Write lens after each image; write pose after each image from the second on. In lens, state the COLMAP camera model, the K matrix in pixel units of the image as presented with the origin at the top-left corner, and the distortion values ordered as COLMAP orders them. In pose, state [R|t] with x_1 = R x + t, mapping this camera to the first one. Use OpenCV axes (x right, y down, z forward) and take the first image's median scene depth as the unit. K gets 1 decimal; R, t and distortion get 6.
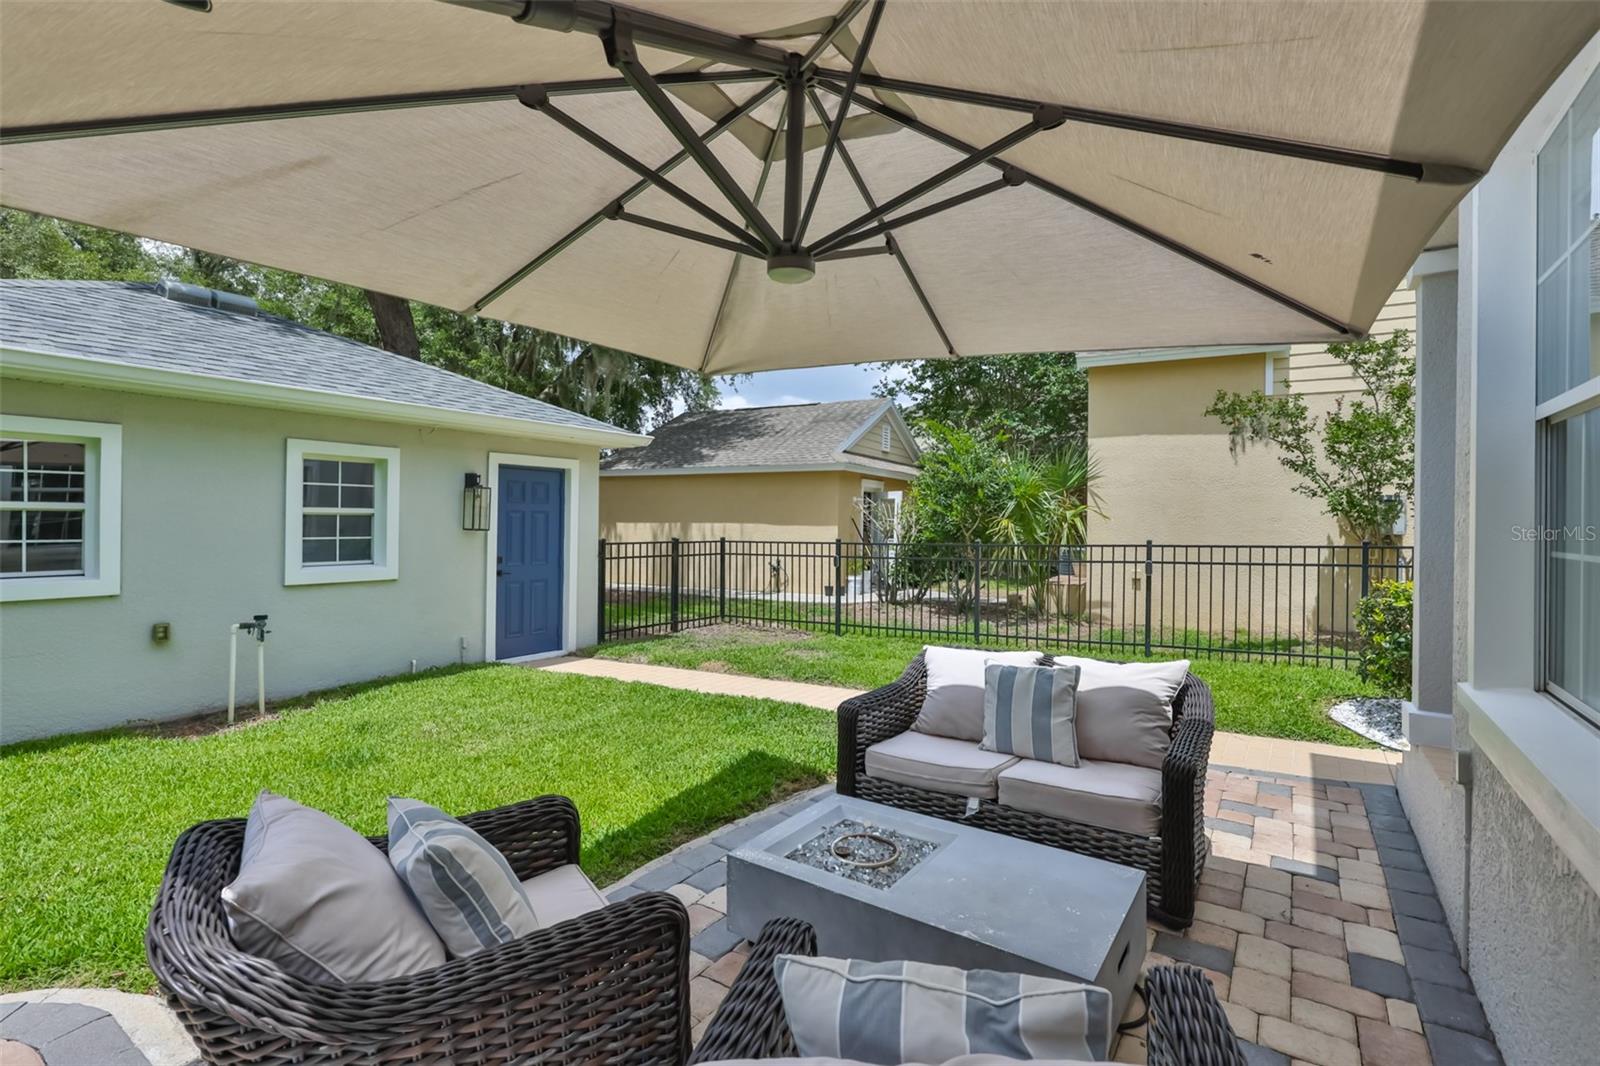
lens RADIAL K [[726.3, 0, 816.5], [0, 726.3, 524.8], [0, 0, 1]] dist [-0.000496, 0.000083]
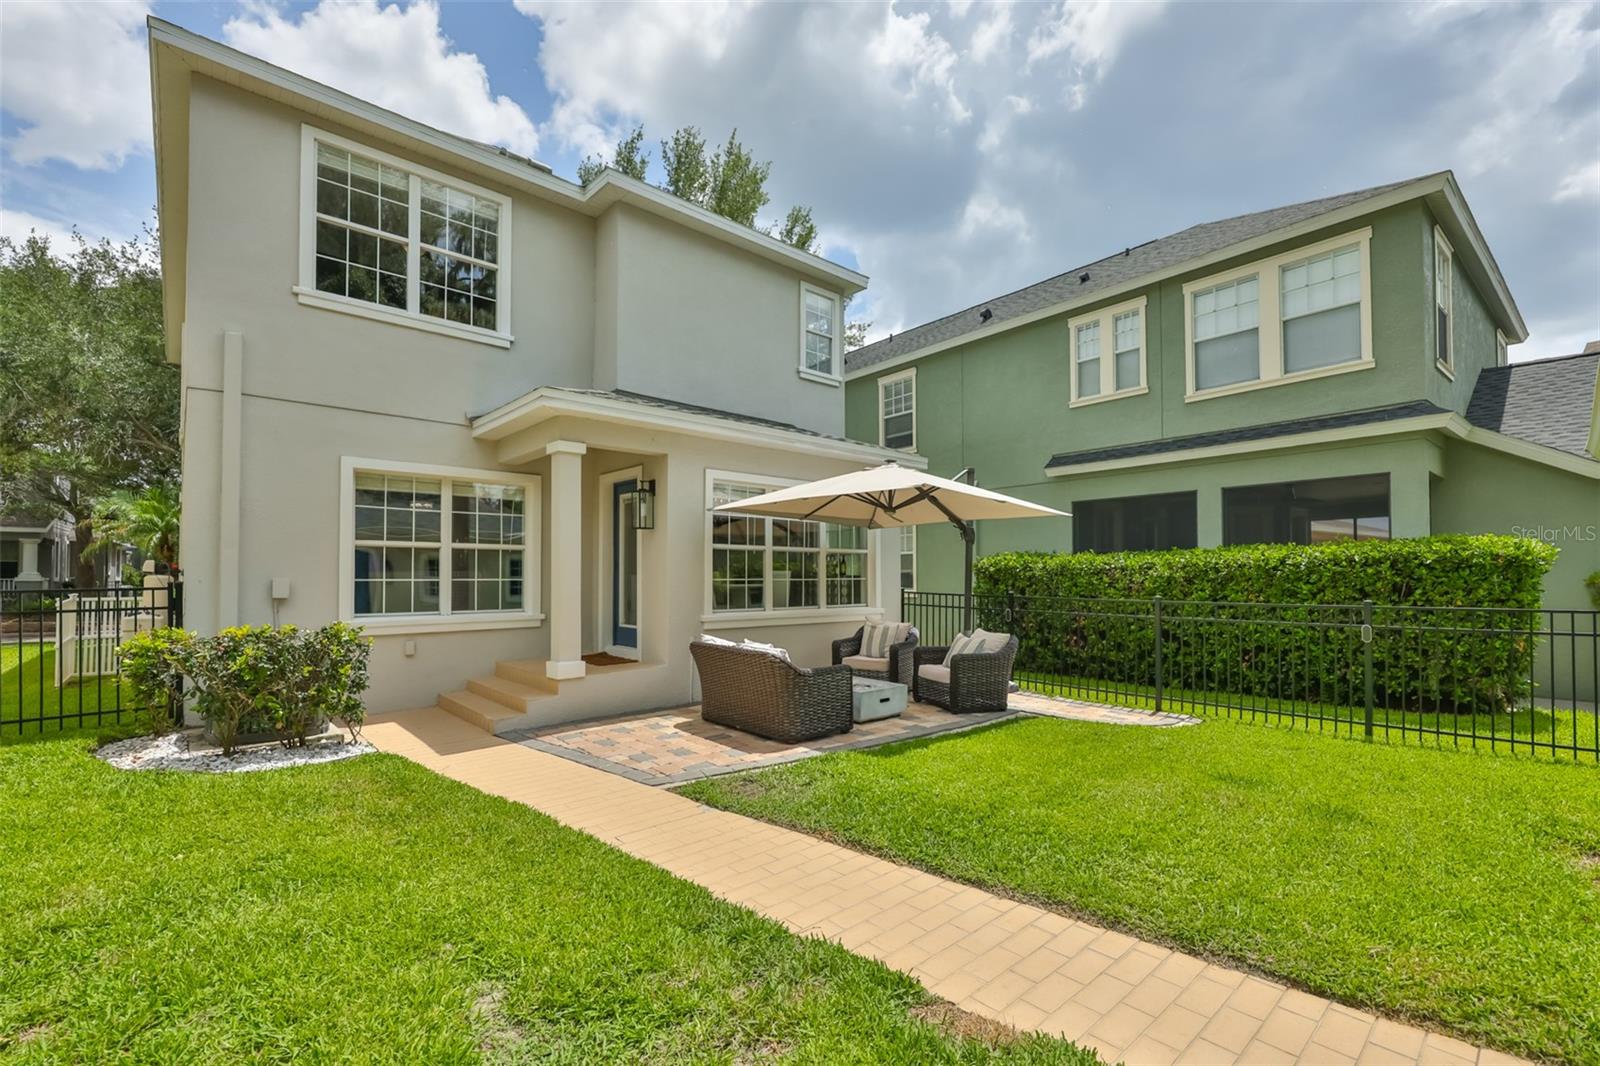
lens RADIAL K [[695.3, 0, 783.3], [0, 695.3, 577.2], [0, 0, 1]] dist [-0.001998, -0.000112]
pose [[-0.961233, -0.005931, 0.275672, -0.160782], [-0.005277, 0.999981, 0.003116, 0.000519], [-0.275686, 0.001540, -0.961247, 1.517444]]
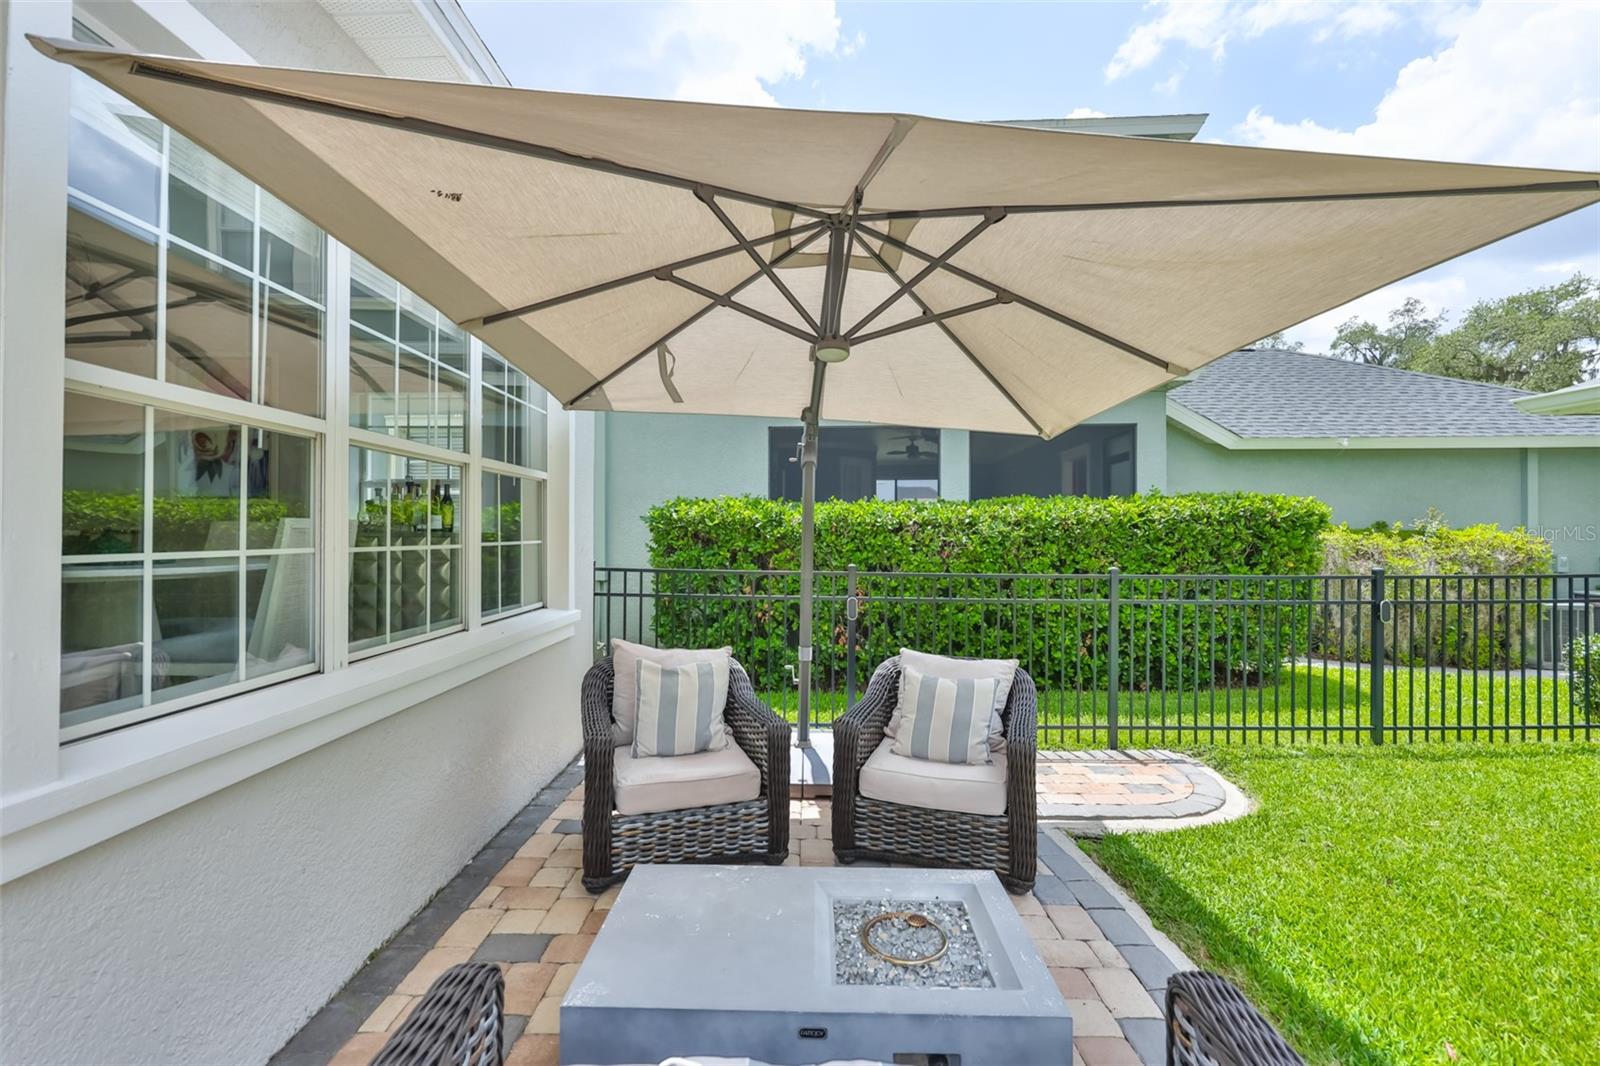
lens RADIAL K [[674.4, 0, 801.6], [0, 674.4, 532.0], [0, 0, 1]] dist [0.000542, 0.000005]
pose [[-0.834535, -0.007941, -0.550898, 0.233505], [-0.007452, 0.999967, -0.003124, -0.001289], [0.550904, 0.001498, -0.834567, 0.632361]]
